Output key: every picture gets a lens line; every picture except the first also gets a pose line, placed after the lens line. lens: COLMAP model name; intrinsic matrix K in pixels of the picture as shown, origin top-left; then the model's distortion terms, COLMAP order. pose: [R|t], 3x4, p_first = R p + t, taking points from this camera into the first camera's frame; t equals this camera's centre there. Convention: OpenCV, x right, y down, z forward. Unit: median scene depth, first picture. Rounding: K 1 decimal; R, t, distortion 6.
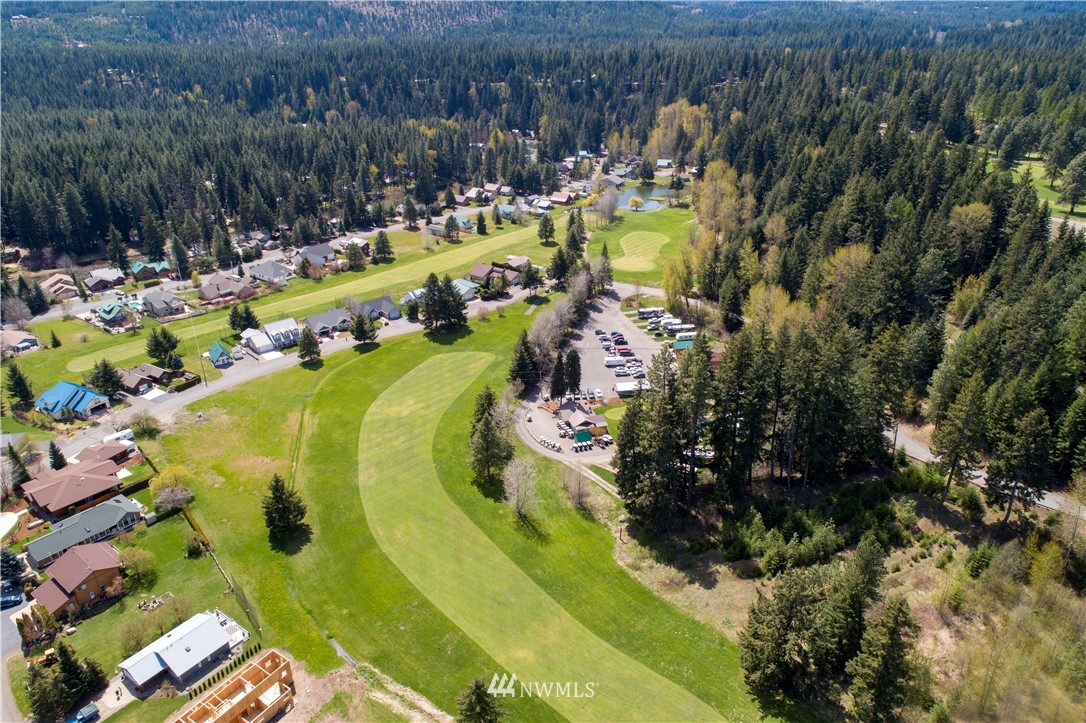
lens RADIAL K [[729.5, 0, 544.5], [0, 729.5, 363.6], [0, 0, 1]] dist [-0.006548, 0.008927]
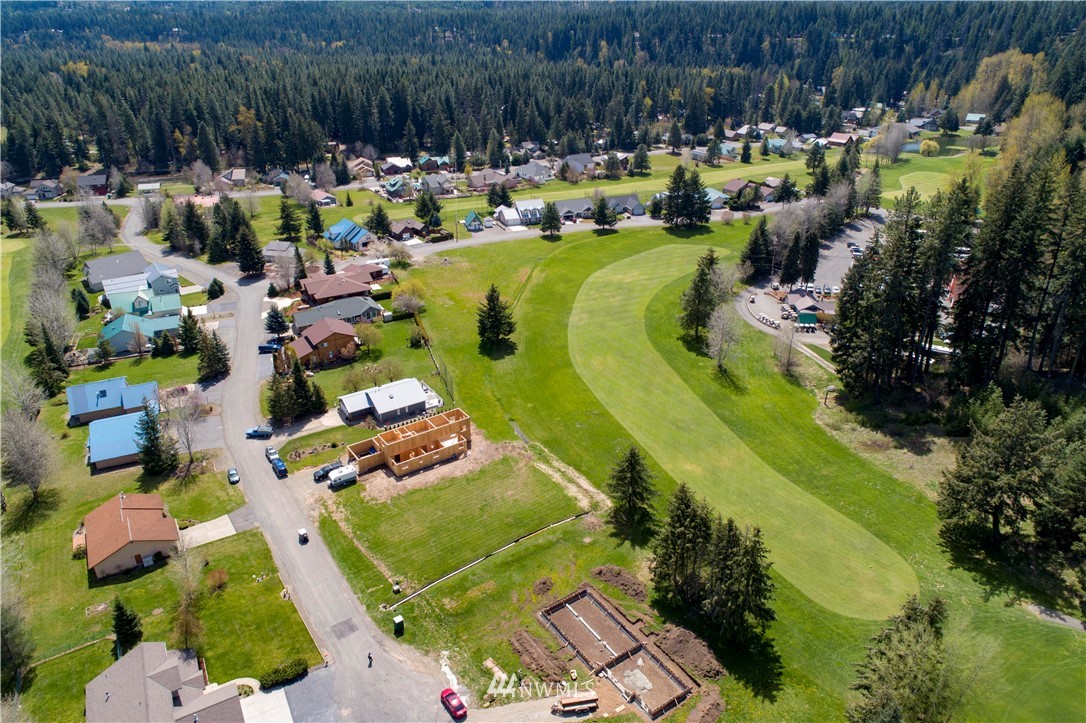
lens RADIAL K [[729.5, 0, 543.6], [0, 729.5, 362.2], [0, 0, 1]] dist [-0.006548, 0.008927]
pose [[0.929506, 0.158218, -0.333144, 0.053320], [-0.152997, 0.987332, 0.042028, 0.150531], [0.335574, 0.011904, 0.941939, 0.014925]]
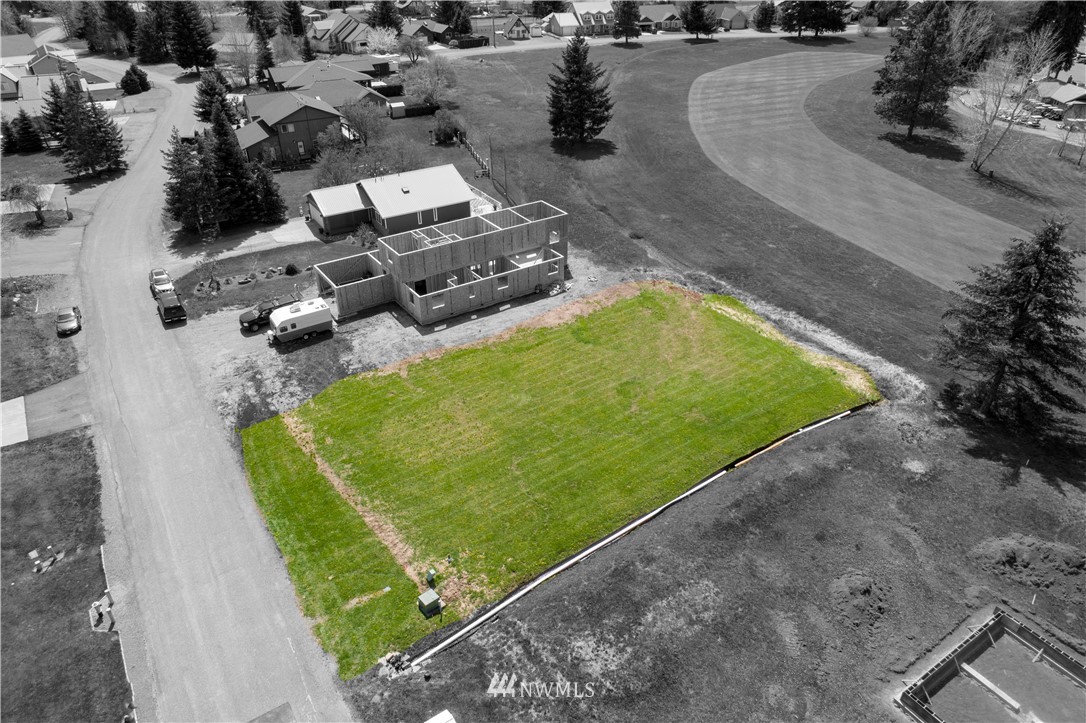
lens RADIAL K [[729.5, 0, 544.1], [0, 729.5, 361.2], [0, 0, 1]] dist [-0.006548, 0.008927]
pose [[0.922763, 0.200676, -0.328994, -0.098885], [-0.161378, 0.976479, 0.142989, 0.248050], [0.349950, -0.078853, 0.933444, 0.283745]]
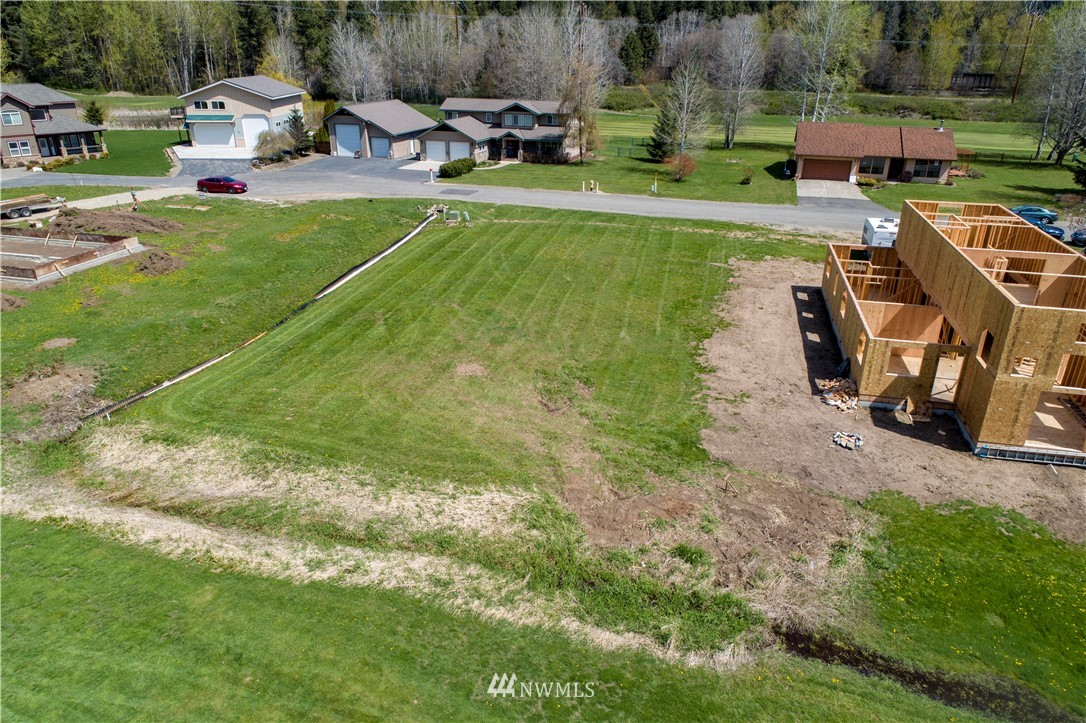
lens RADIAL K [[729.5, 0, 545.8], [0, 729.5, 360.3], [0, 0, 1]] dist [-0.006548, 0.008927]
pose [[-0.942918, 0.128389, -0.307281, -0.110584], [-0.146064, 0.669775, 0.728057, 0.174959], [0.299284, 0.731381, -0.612790, 0.611086]]
